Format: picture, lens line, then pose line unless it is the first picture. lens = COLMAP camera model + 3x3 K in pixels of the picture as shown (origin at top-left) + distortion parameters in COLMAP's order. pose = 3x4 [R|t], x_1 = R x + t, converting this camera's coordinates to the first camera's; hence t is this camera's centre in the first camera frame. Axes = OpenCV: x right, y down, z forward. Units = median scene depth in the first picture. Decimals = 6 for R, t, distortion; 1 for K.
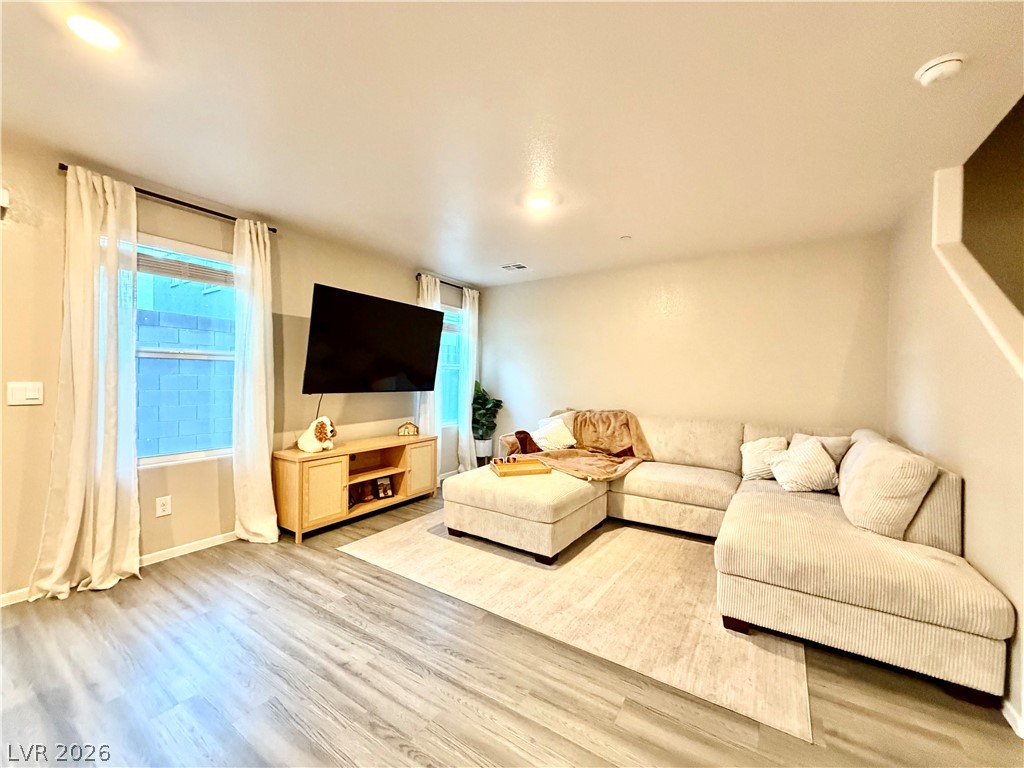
lens RADIAL K [[406.0, 0, 512.6], [0, 406.0, 382.7], [0, 0, 1]] dist [0.001844, -0.000214]
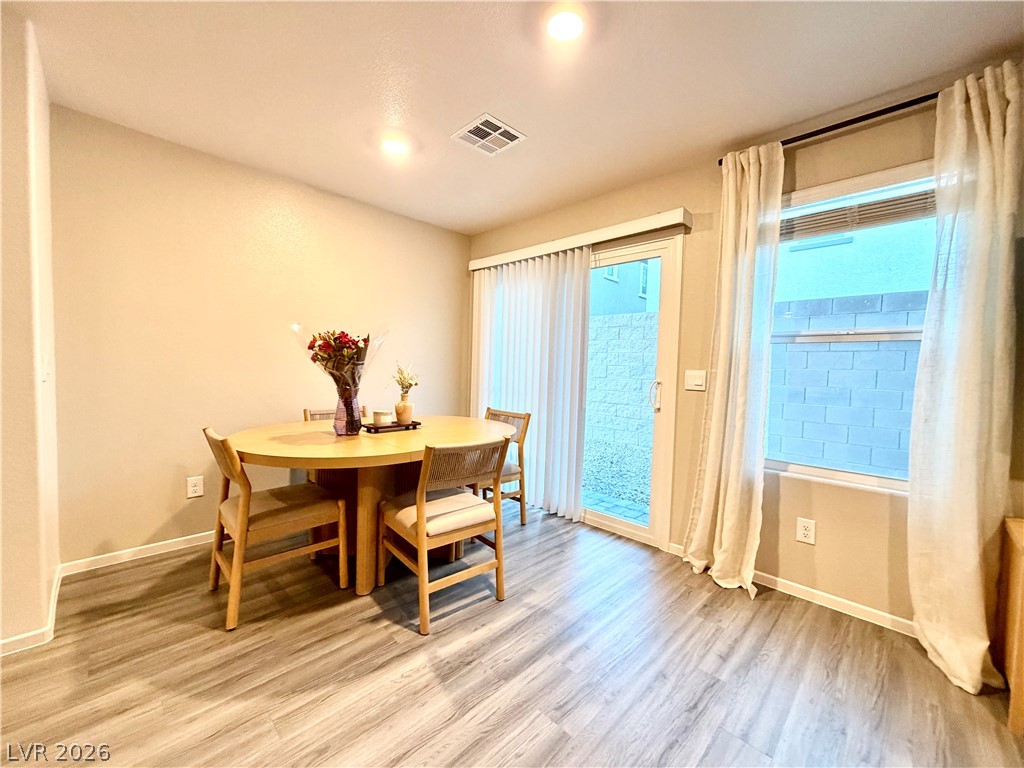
lens RADIAL K [[406.0, 0, 510.8], [0, 406.0, 383.7], [0, 0, 1]] dist [0.001844, -0.000214]
pose [[-0.200152, 0.021946, -0.979519, 0.018844], [-0.039797, 0.998742, 0.030508, 0.016350], [0.978956, 0.045088, -0.199027, 0.510300]]
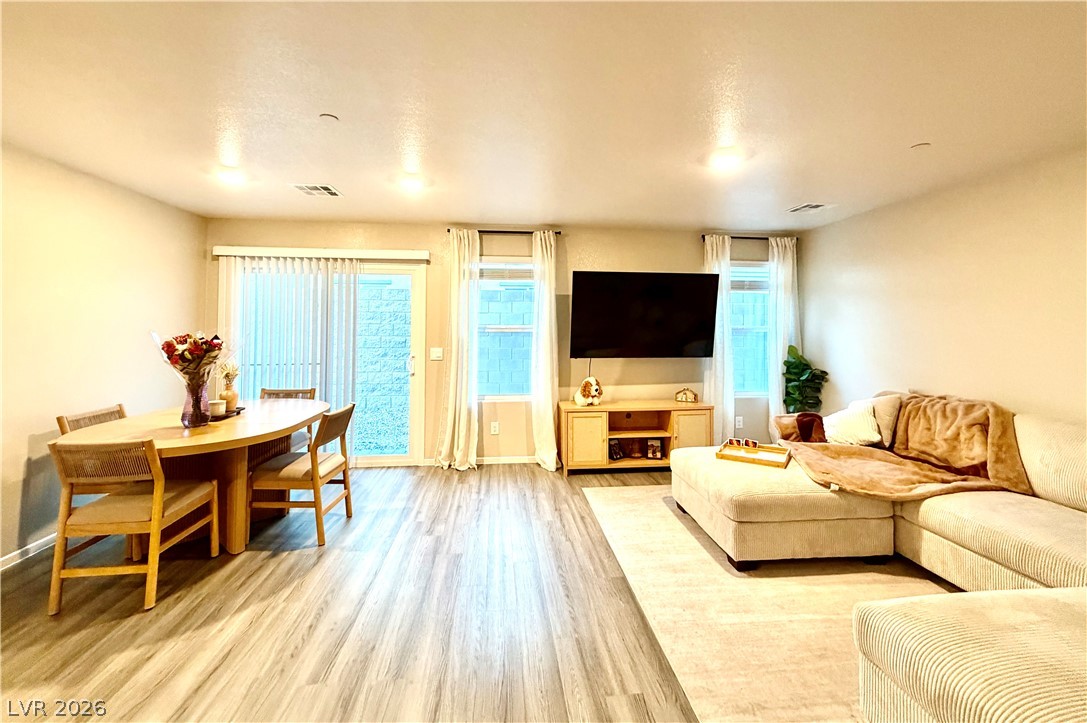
lens RADIAL K [[440.4, 0, 543.8], [0, 440.4, 316.4], [0, 0, 1]] dist [0.001826, -0.000491]
pose [[0.634073, -0.032825, -0.772577, 0.492492], [-0.002010, 0.999025, -0.044097, -0.041046], [0.773271, 0.029514, 0.633388, 0.063299]]
